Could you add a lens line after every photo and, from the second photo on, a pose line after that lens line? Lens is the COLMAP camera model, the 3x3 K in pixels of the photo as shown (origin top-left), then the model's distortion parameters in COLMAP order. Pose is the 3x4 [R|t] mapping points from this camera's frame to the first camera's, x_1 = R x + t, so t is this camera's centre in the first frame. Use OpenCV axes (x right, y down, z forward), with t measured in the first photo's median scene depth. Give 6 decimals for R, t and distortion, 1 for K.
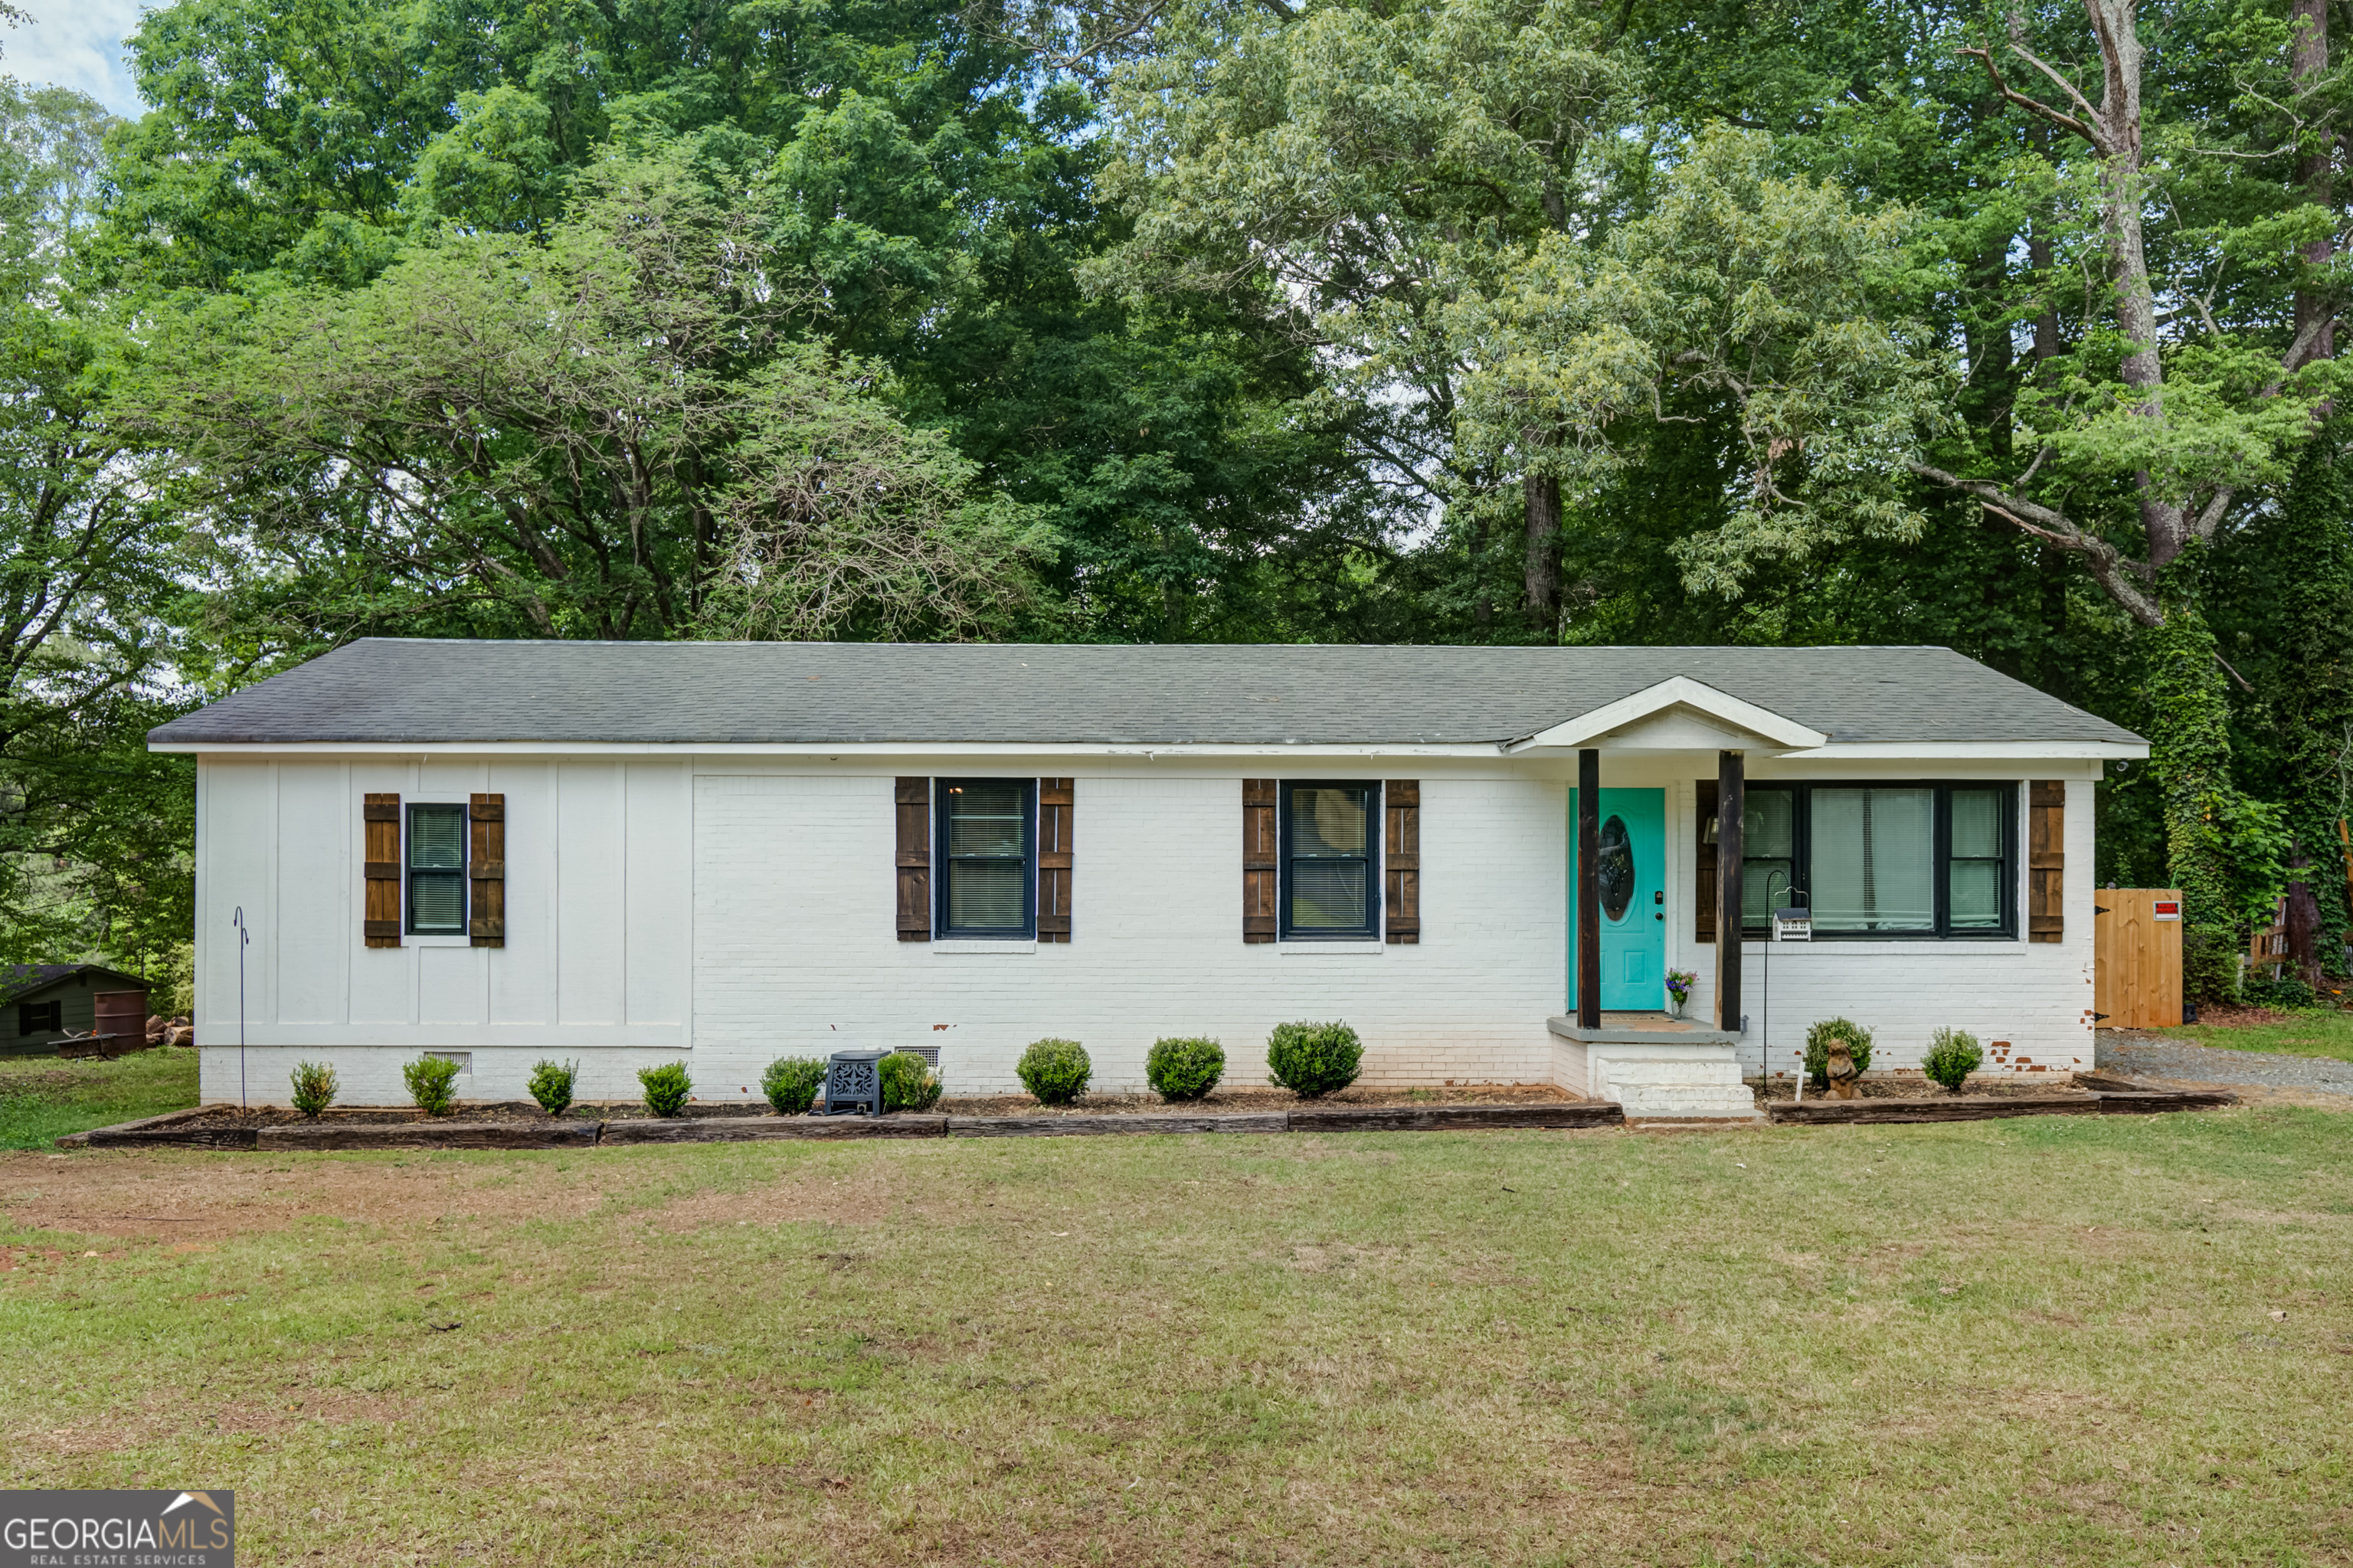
lens RADIAL K [[1704.3, 0, 1168.1], [0, 1704.3, 861.1], [0, 0, 1]] dist [-0.000724, 0.002769]
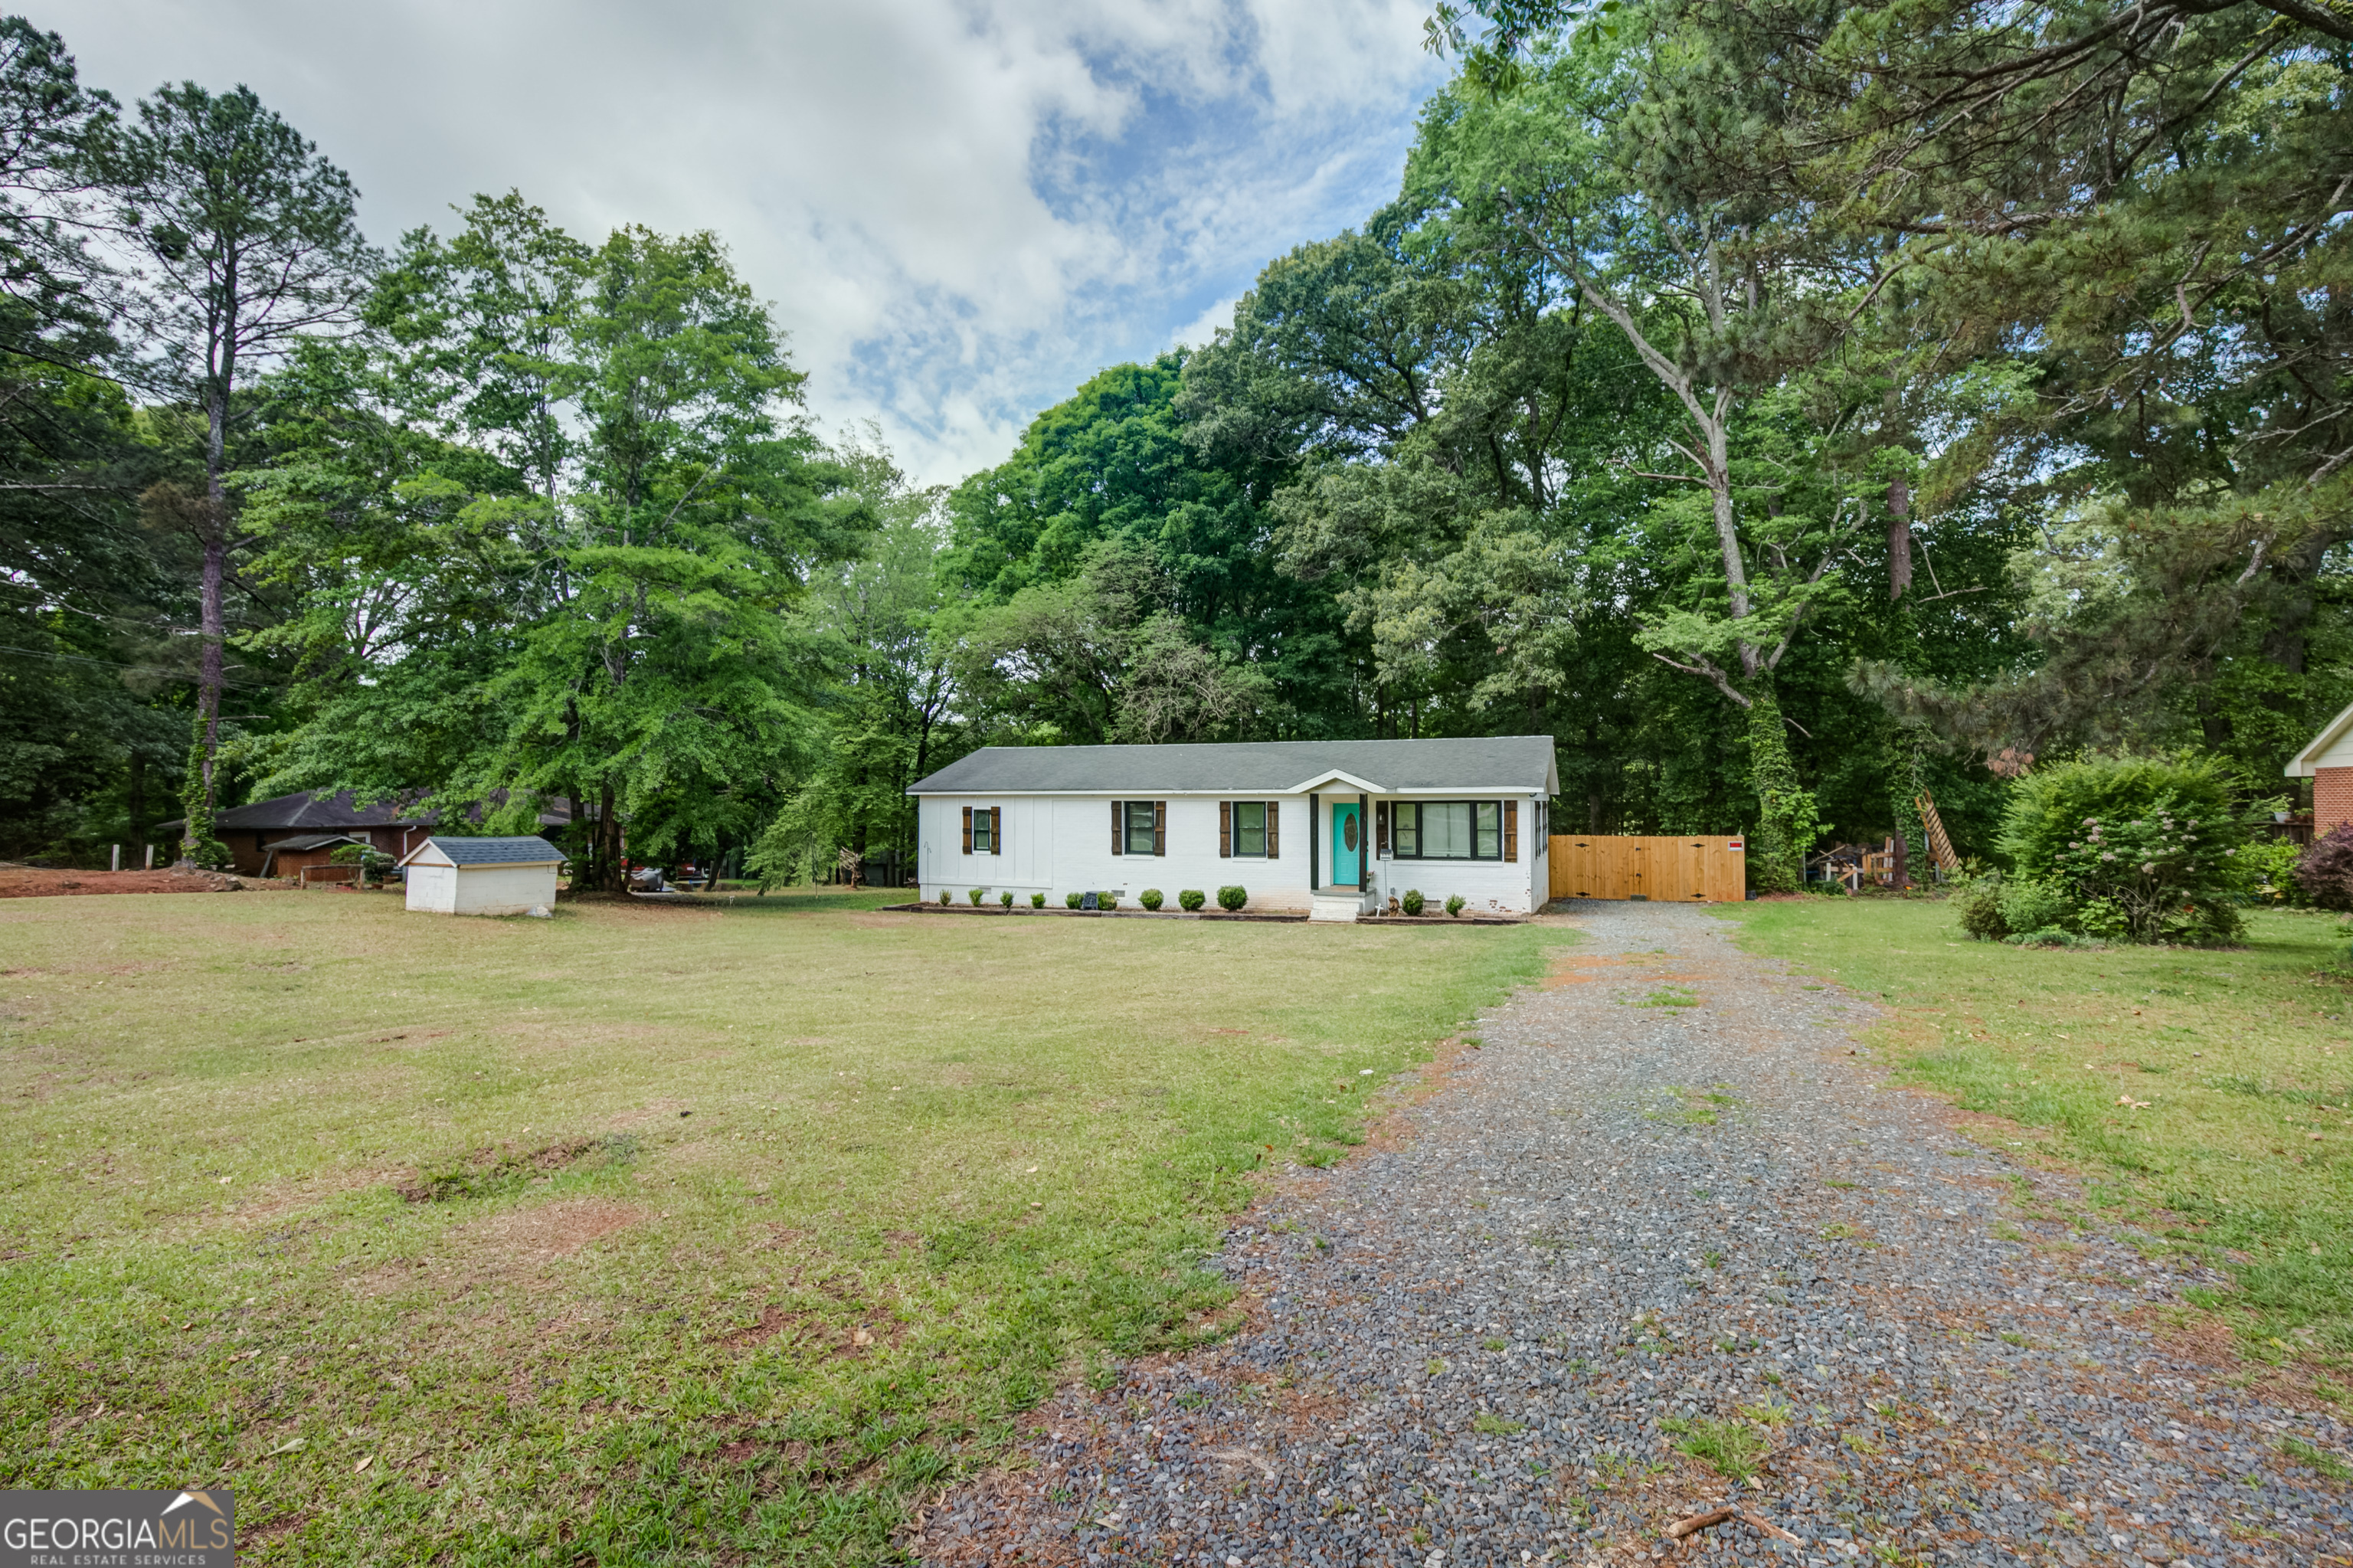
lens RADIAL K [[1084.4, 0, 1170.1], [0, 1084.4, 800.4], [0, 0, 1]] dist [0.002995, -0.001894]
pose [[0.921318, -0.005366, -0.388773, 0.682844], [0.000041, 0.999906, -0.013706, -0.023840], [0.388810, 0.012612, 0.921232, -0.731183]]
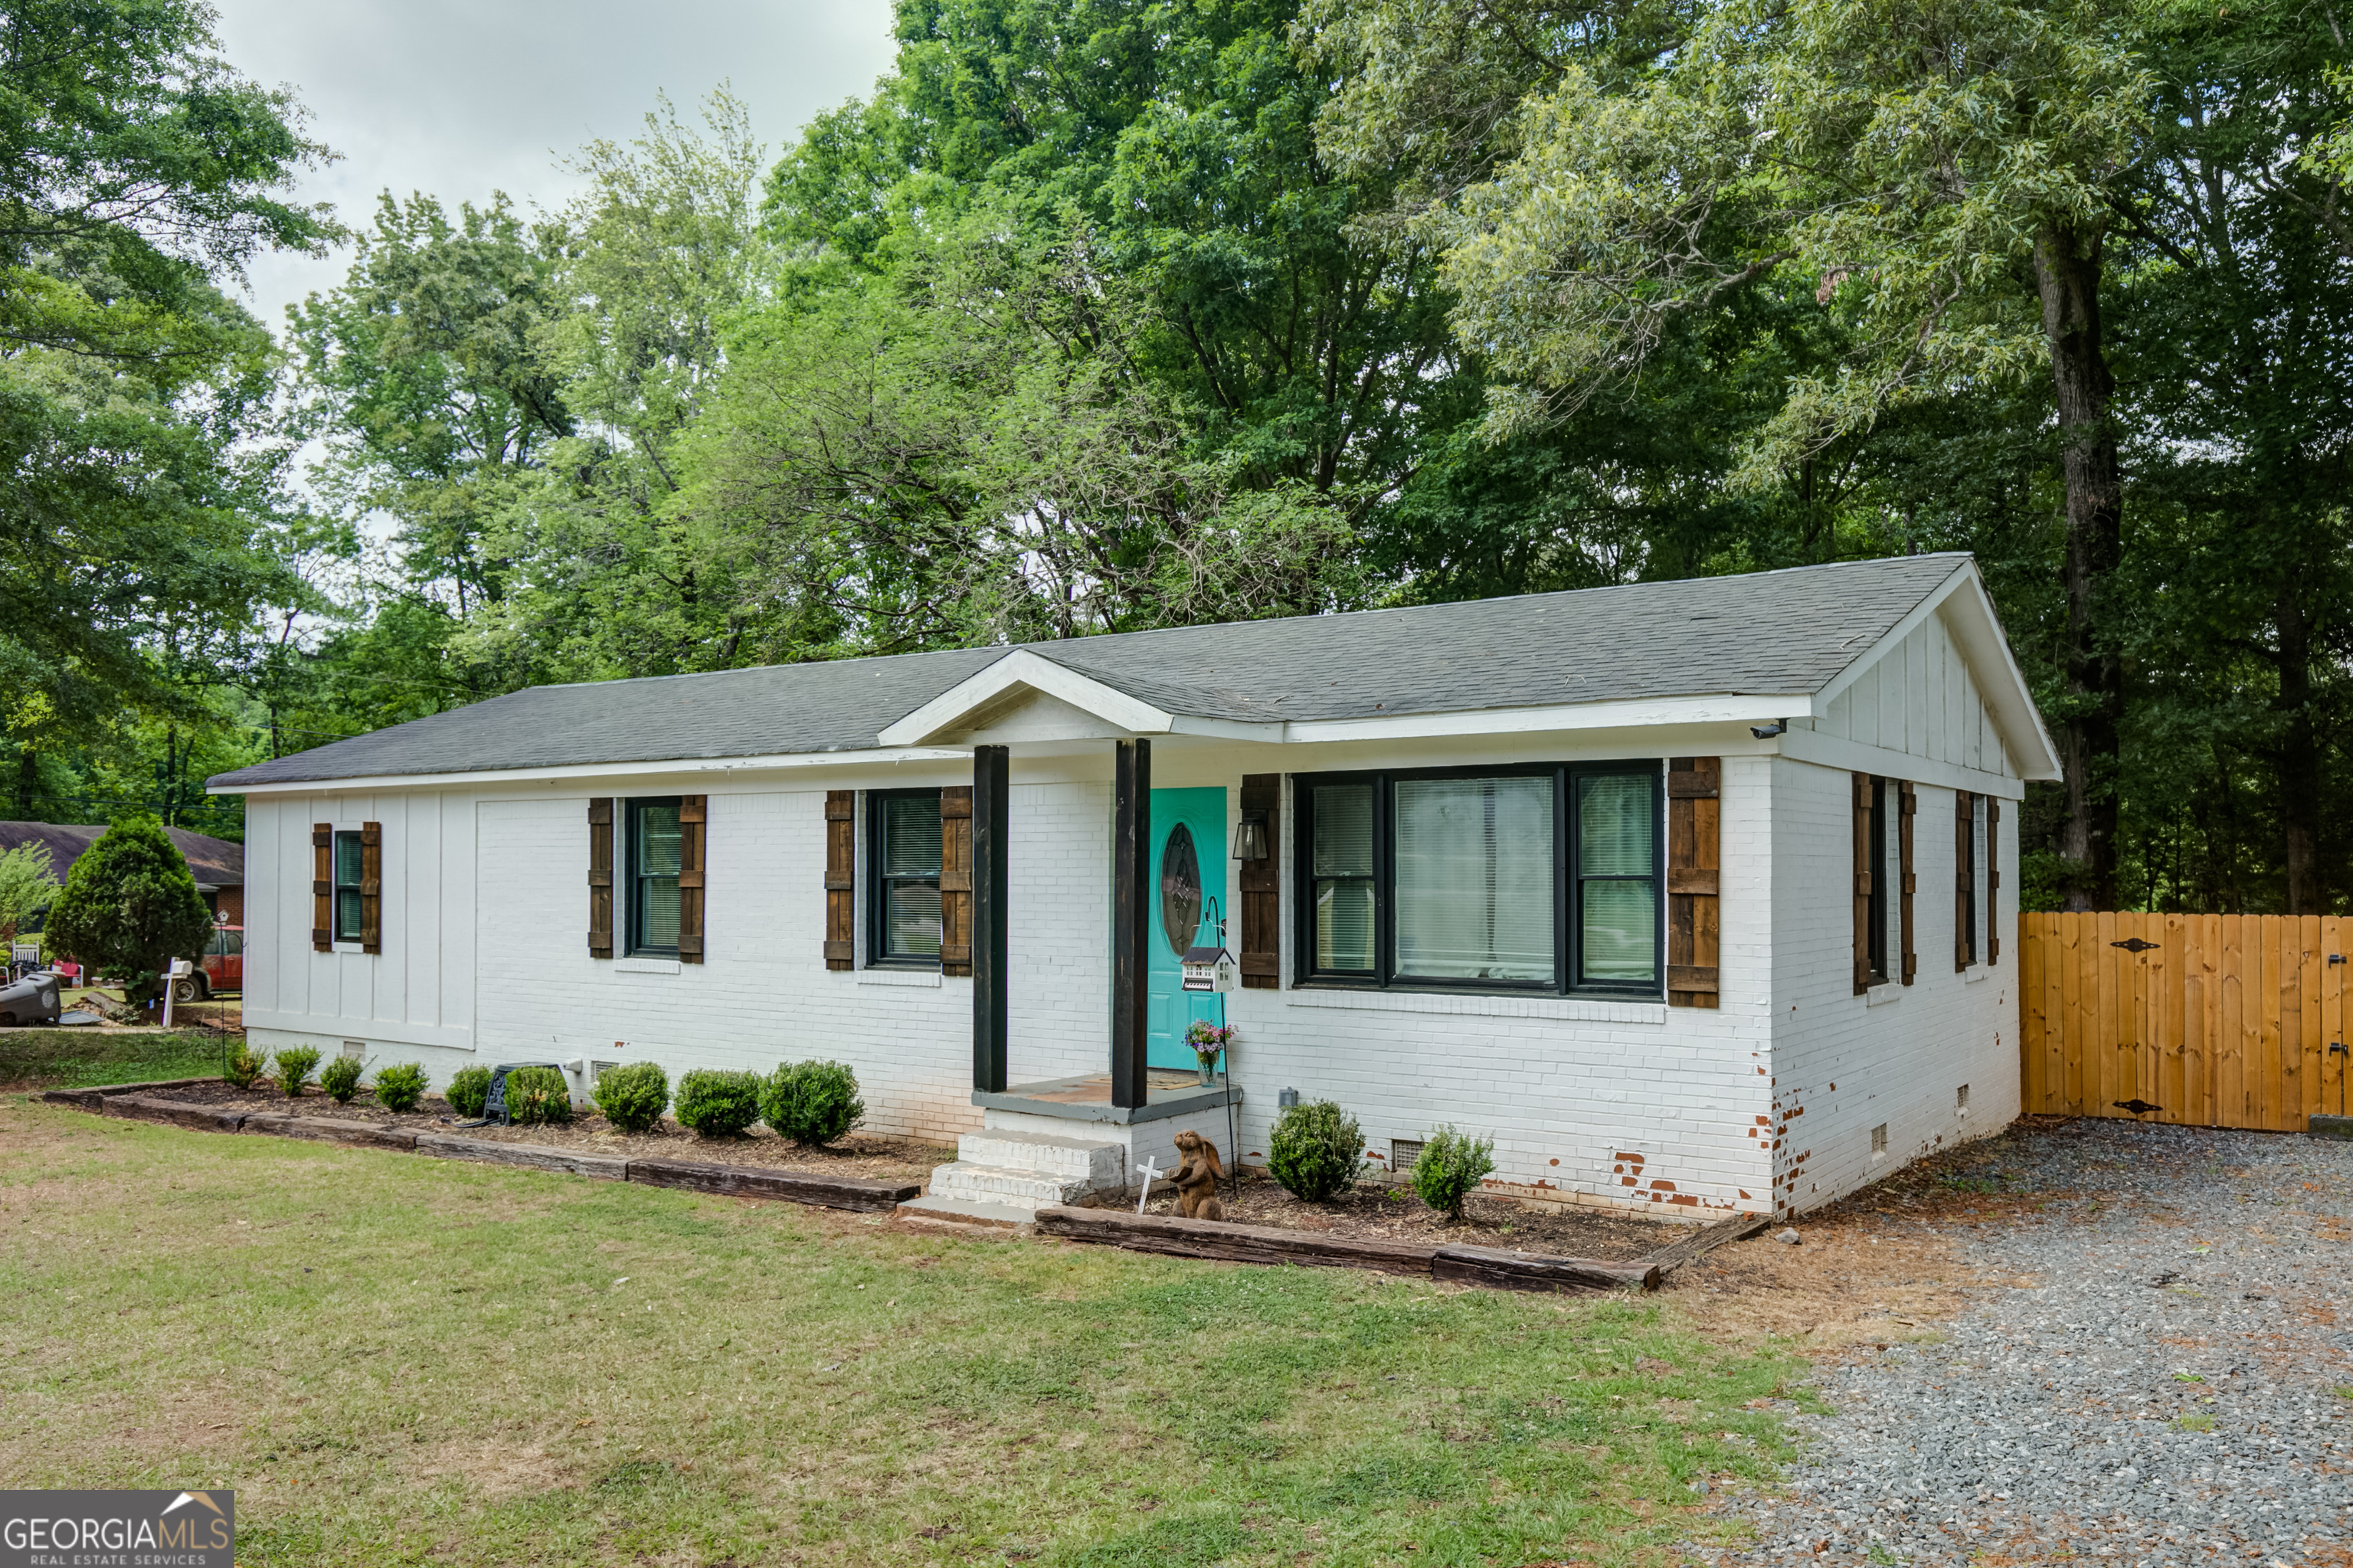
lens RADIAL K [[1786.3, 0, 1155.3], [0, 1786.3, 863.6], [0, 0, 1]] dist [0.024967, -0.002138]
pose [[0.804014, -0.004939, -0.594590, 0.757498], [-0.004678, 0.999882, -0.014630, 0.004429], [0.594592, 0.014544, 0.803896, 0.331677]]
